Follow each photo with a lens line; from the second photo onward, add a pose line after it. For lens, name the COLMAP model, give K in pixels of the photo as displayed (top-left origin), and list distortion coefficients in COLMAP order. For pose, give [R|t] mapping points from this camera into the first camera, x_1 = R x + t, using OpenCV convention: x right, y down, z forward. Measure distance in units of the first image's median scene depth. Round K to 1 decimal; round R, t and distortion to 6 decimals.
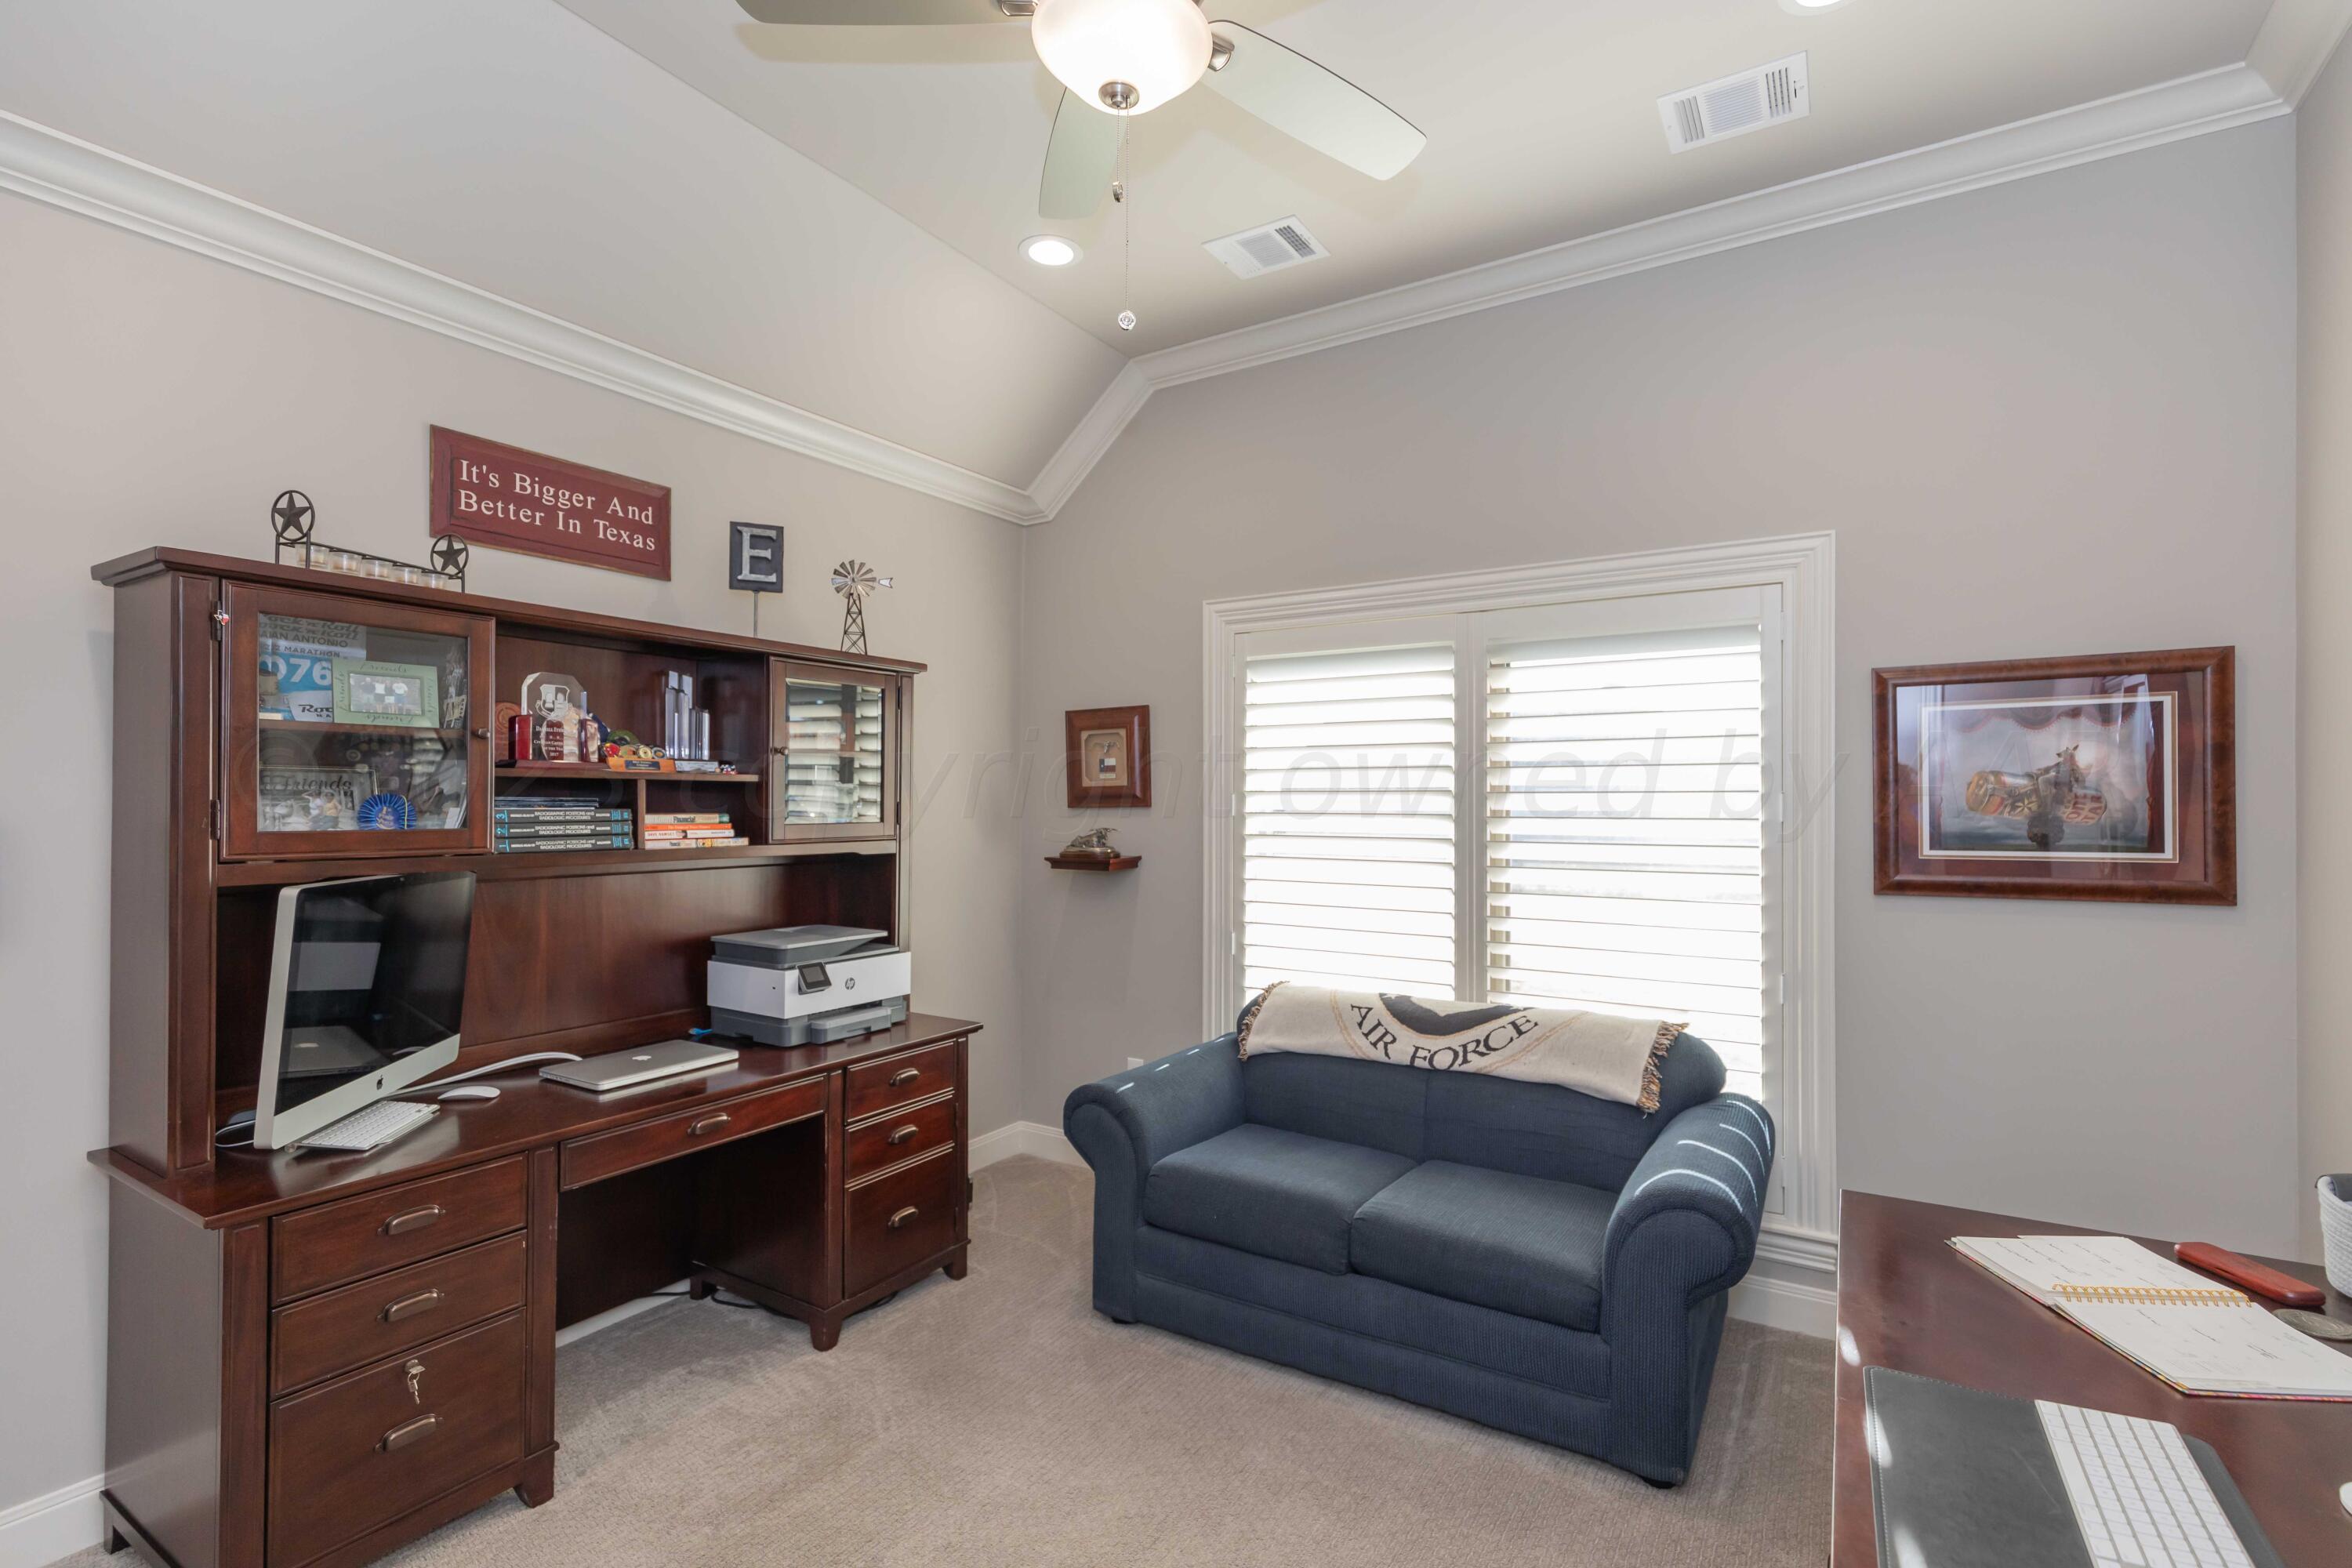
lens RADIAL K [[1051.6, 0, 1176.0], [0, 1051.6, 784.0], [0, 0, 1]] dist [0.004934, -0.000102]
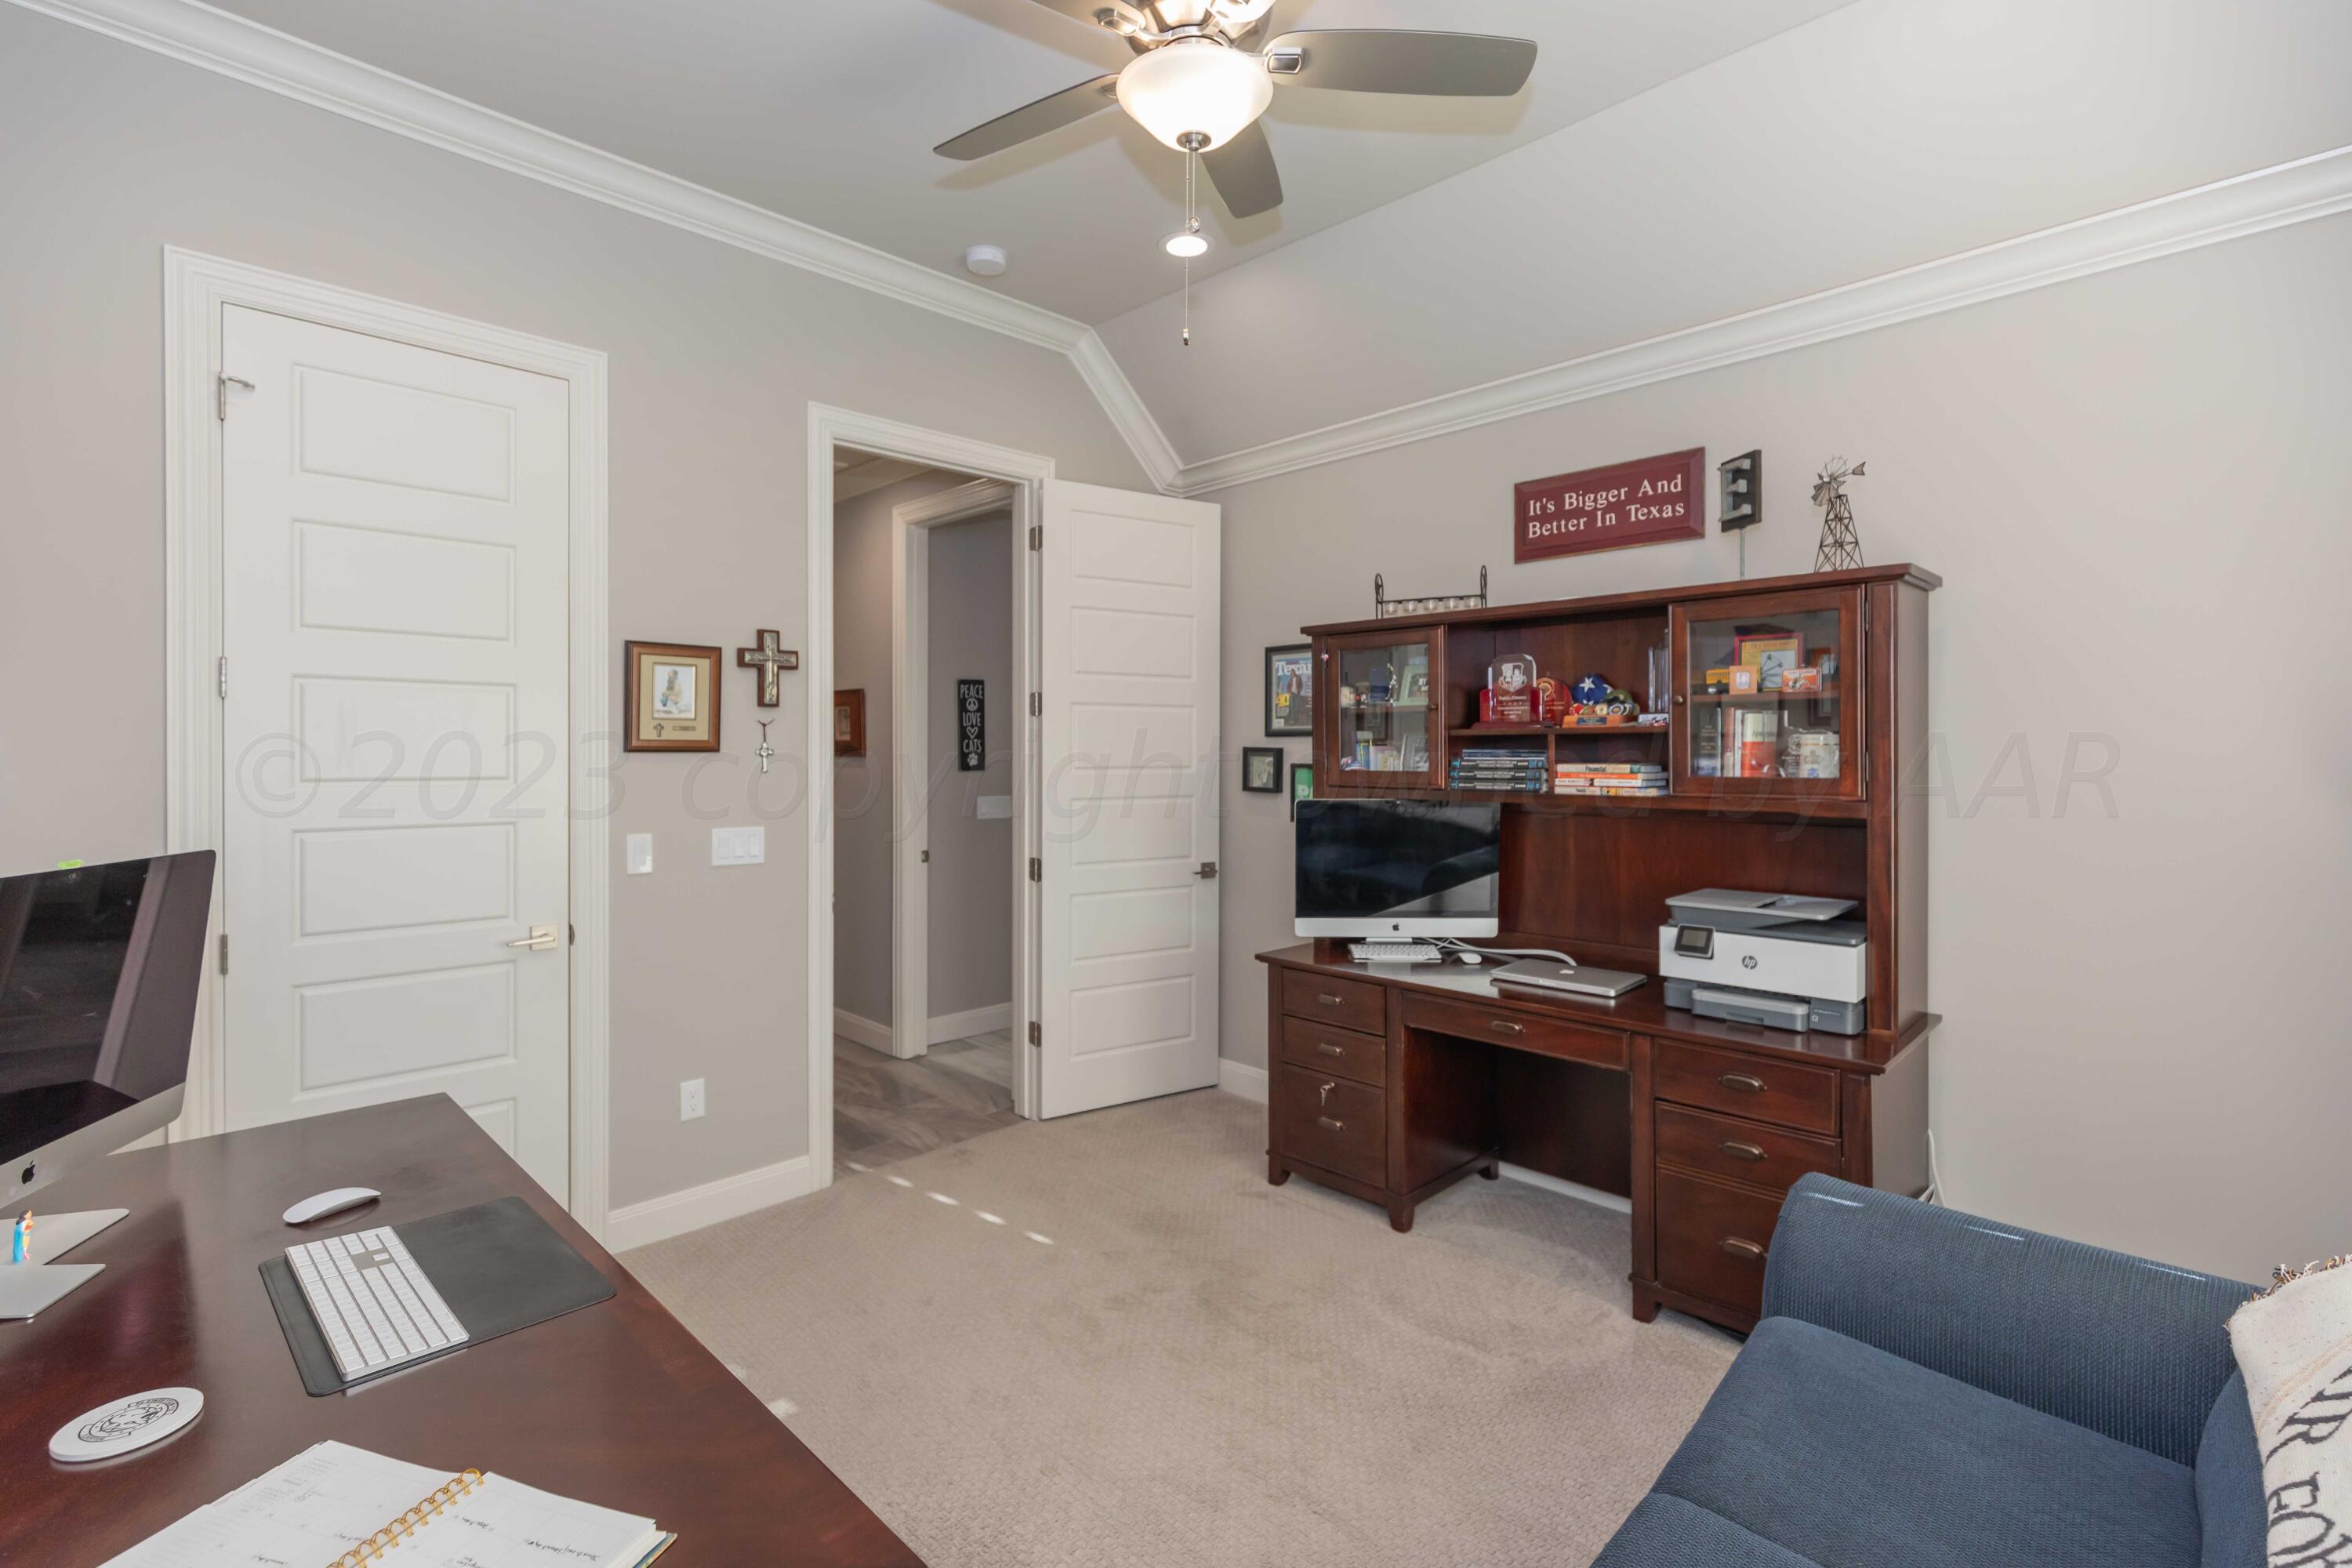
lens RADIAL K [[1052.3, 0, 1183.4], [0, 1052.3, 720.1], [0, 0, 1]] dist [0.002121, 0.000020]
pose [[-0.200924, -0.025067, -0.979286, 0.711913], [0.024551, 0.999230, -0.030614, 0.005459], [0.979299, -0.030193, -0.200154, 0.798954]]
